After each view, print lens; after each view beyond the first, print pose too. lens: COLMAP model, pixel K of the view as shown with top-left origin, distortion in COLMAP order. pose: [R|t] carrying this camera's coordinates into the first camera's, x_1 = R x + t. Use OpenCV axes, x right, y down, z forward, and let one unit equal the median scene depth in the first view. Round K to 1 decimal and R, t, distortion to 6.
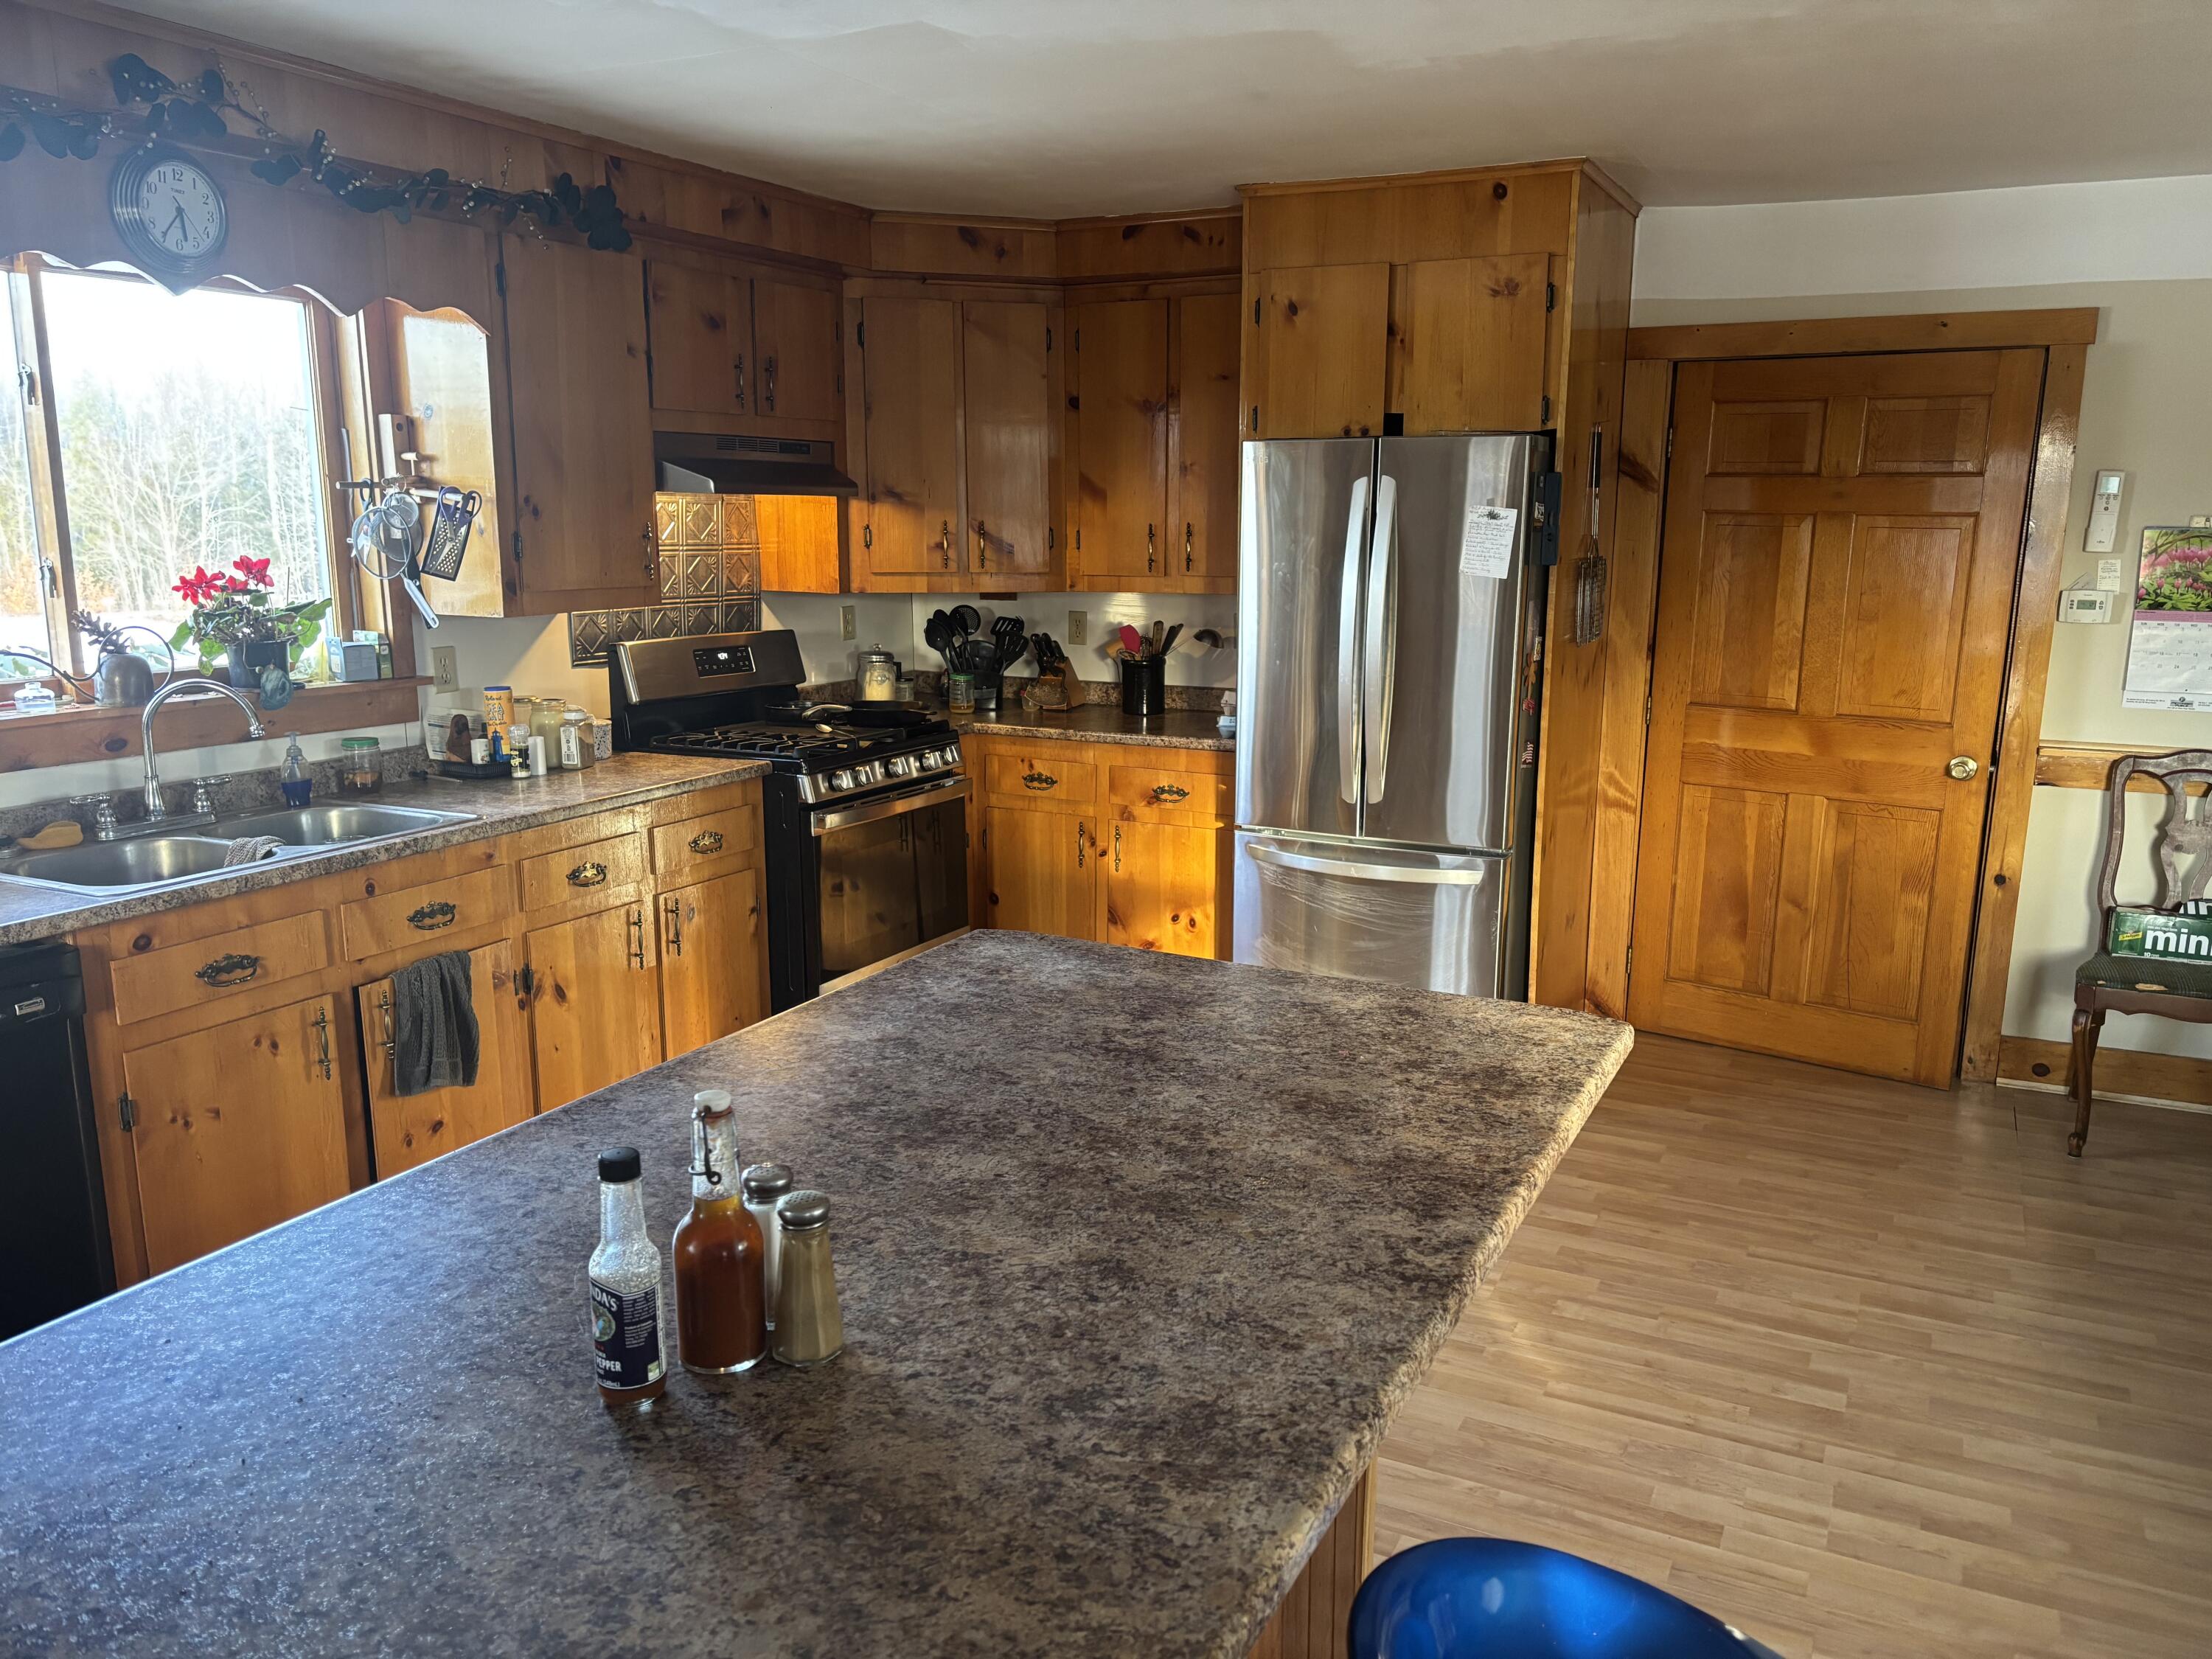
lens RADIAL K [[1664.0, 0, 1123.5], [0, 1664.0, 845.9], [0, 0, 1]] dist [0.054684, -0.056812]
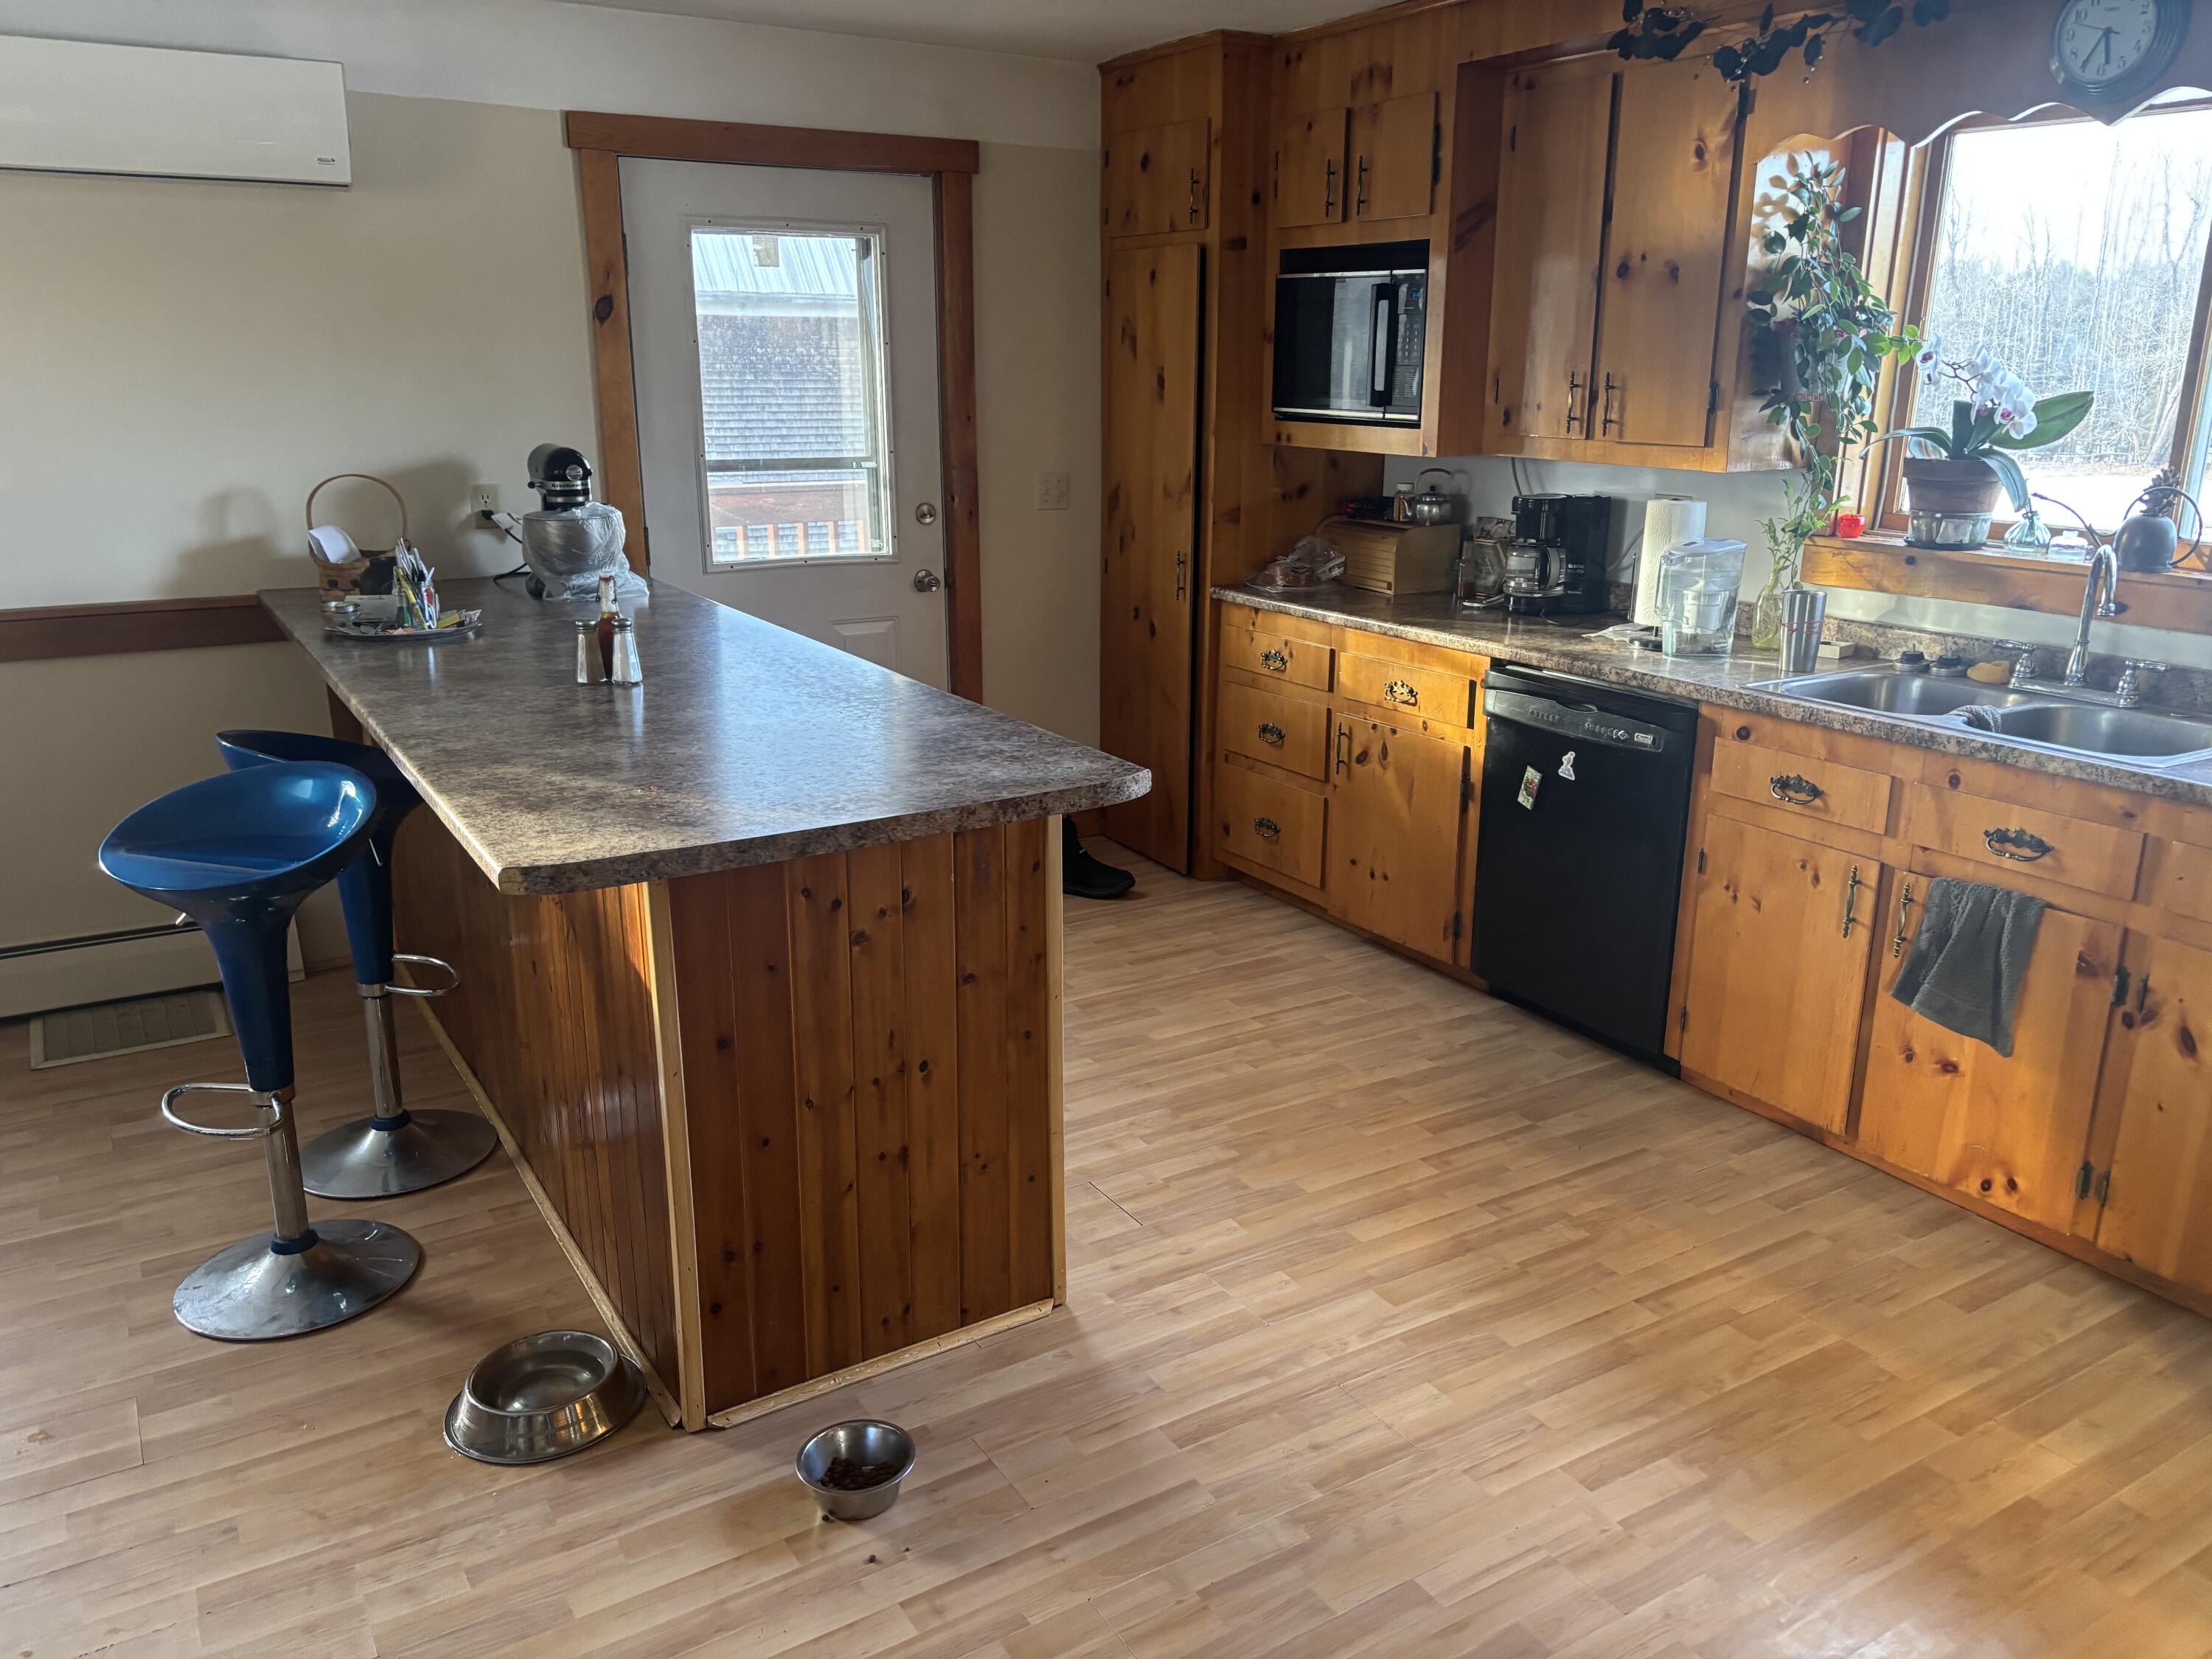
lens RADIAL K [[1664.0, 0, 1114.0], [0, 1664.0, 828.1], [0, 0, 1]] dist [0.054684, -0.056812]
pose [[-0.530657, 0.225380, -0.817072, 0.461340], [-0.177004, 0.913276, 0.366874, -0.173104], [0.828898, 0.339310, -0.444743, 0.872811]]
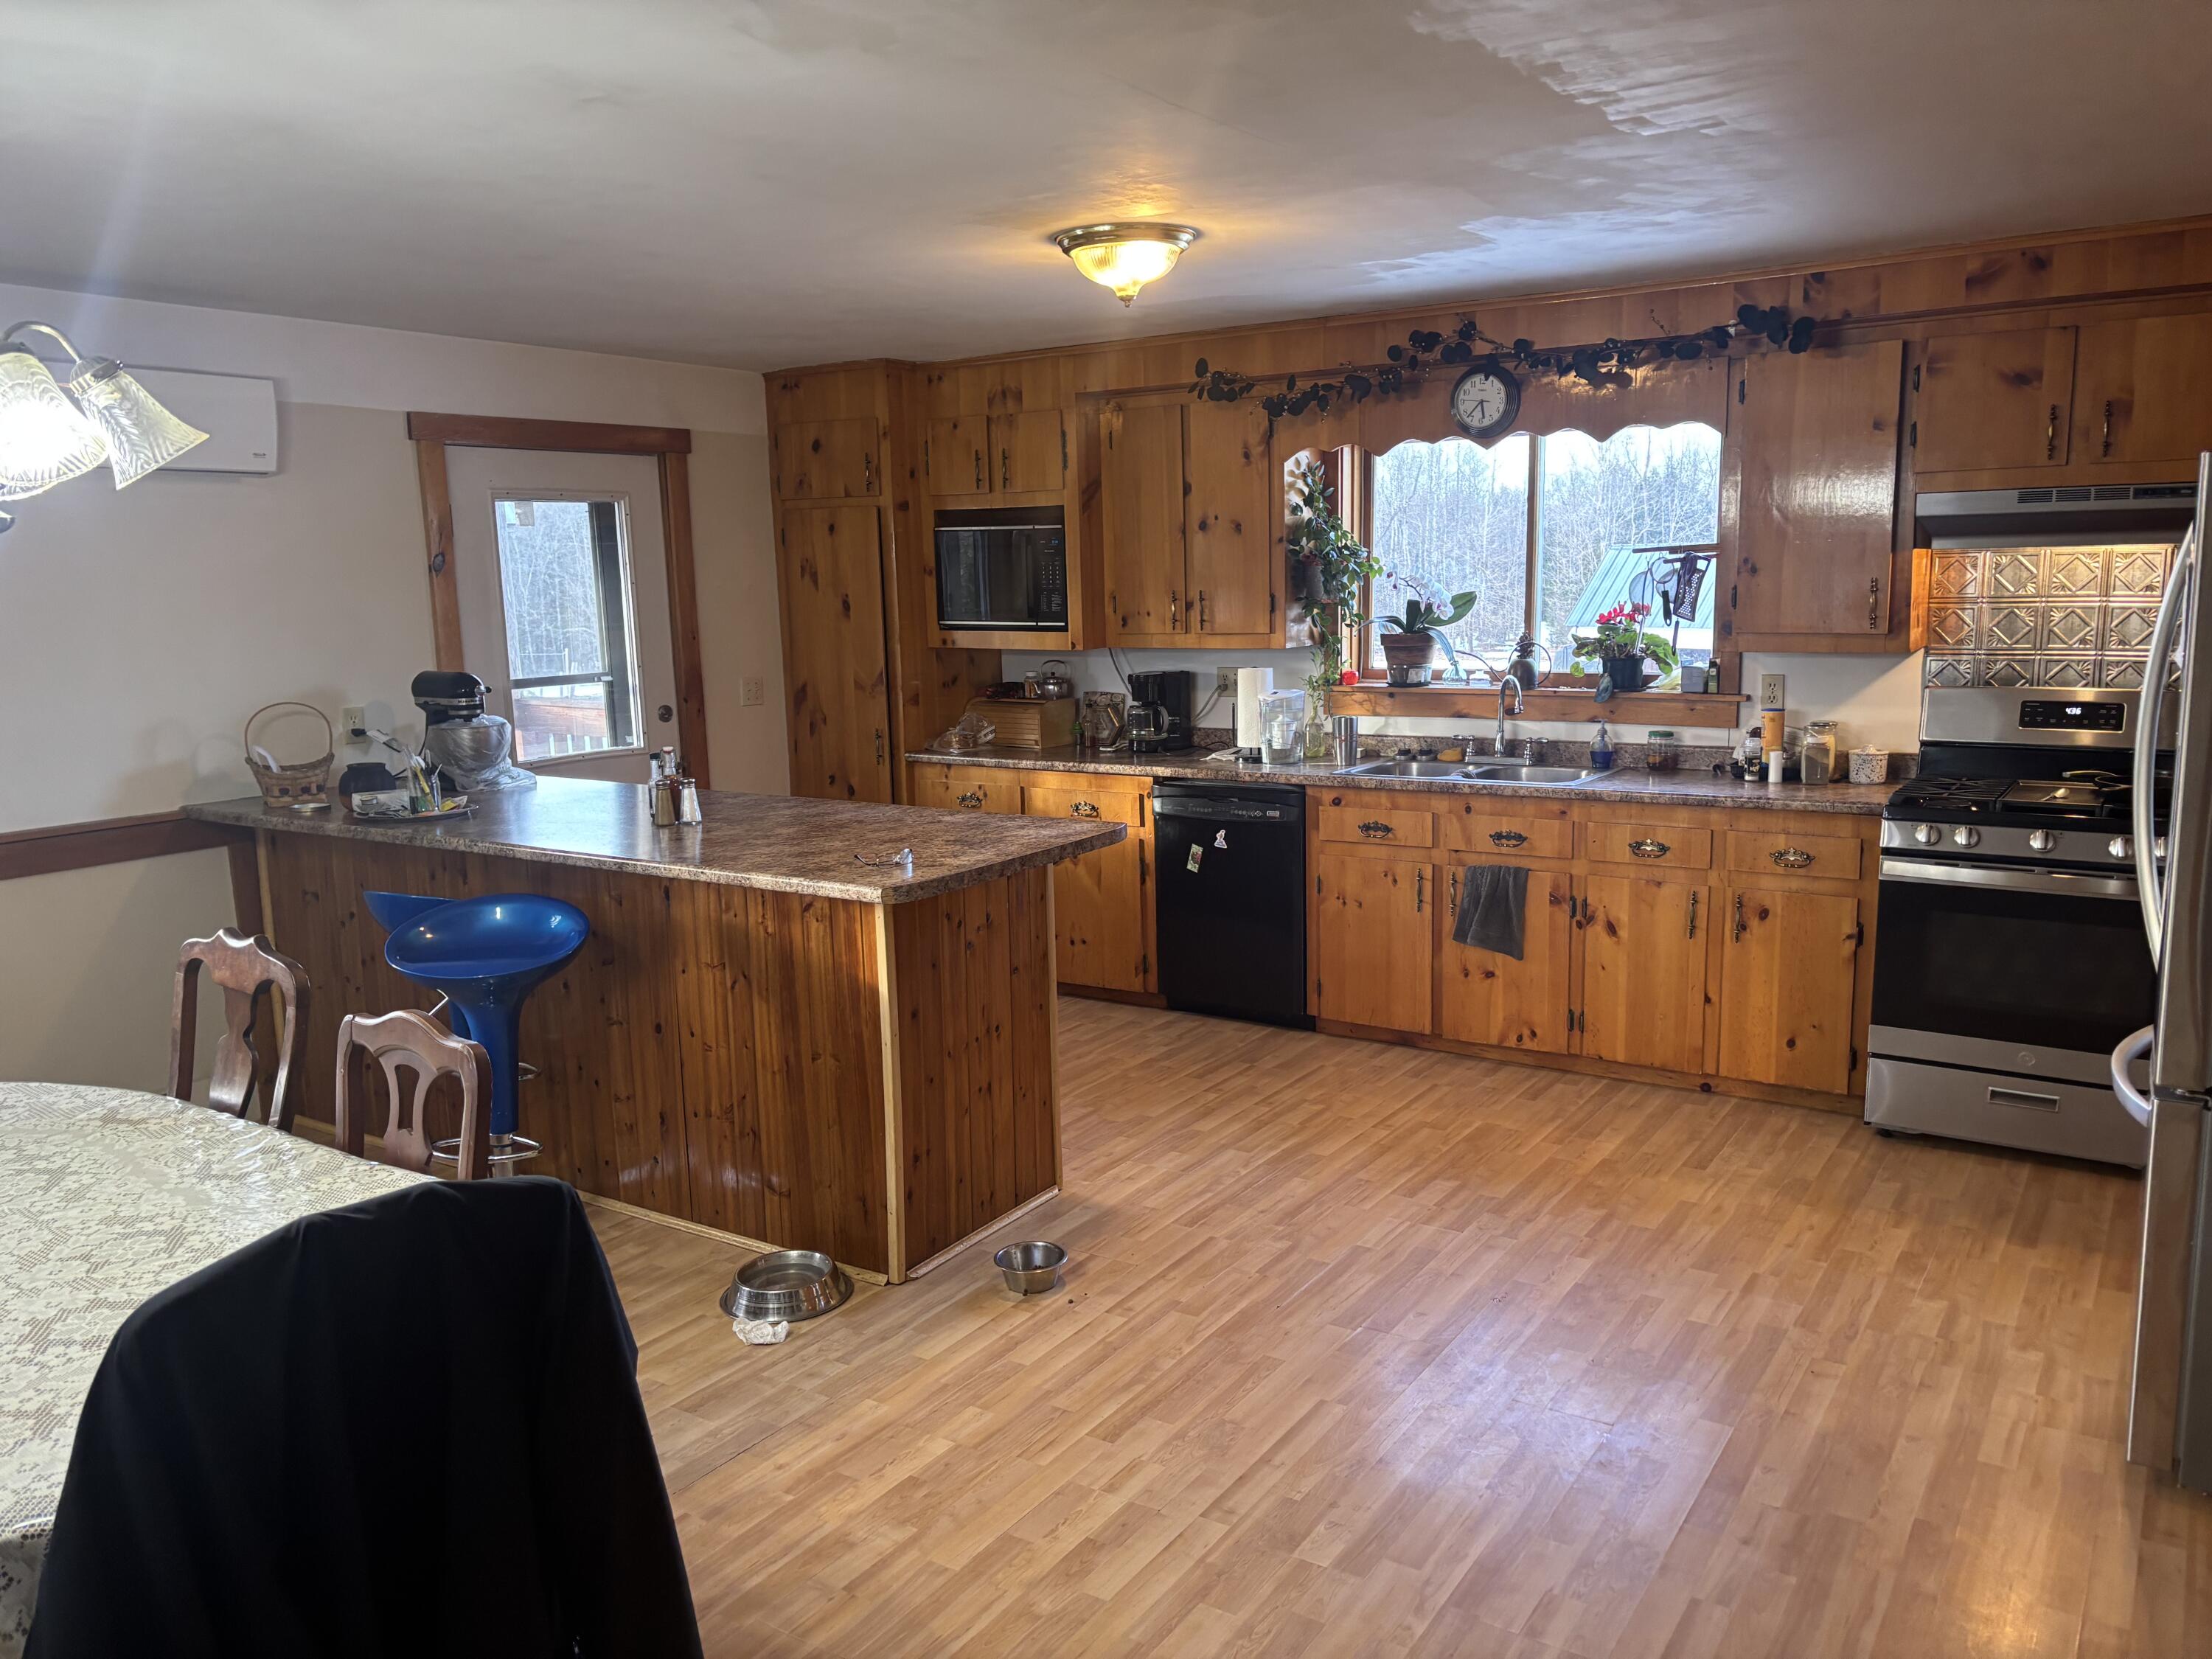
lens RADIAL K [[1664.0, 0, 1122.0], [0, 1664.0, 840.3], [0, 0, 1]] dist [0.054684, -0.056812]
pose [[-0.122721, 0.160069, -0.979447, 0.972788], [-0.176910, 0.967573, 0.180295, -0.146787], [0.976546, 0.195400, -0.090424, 0.696126]]
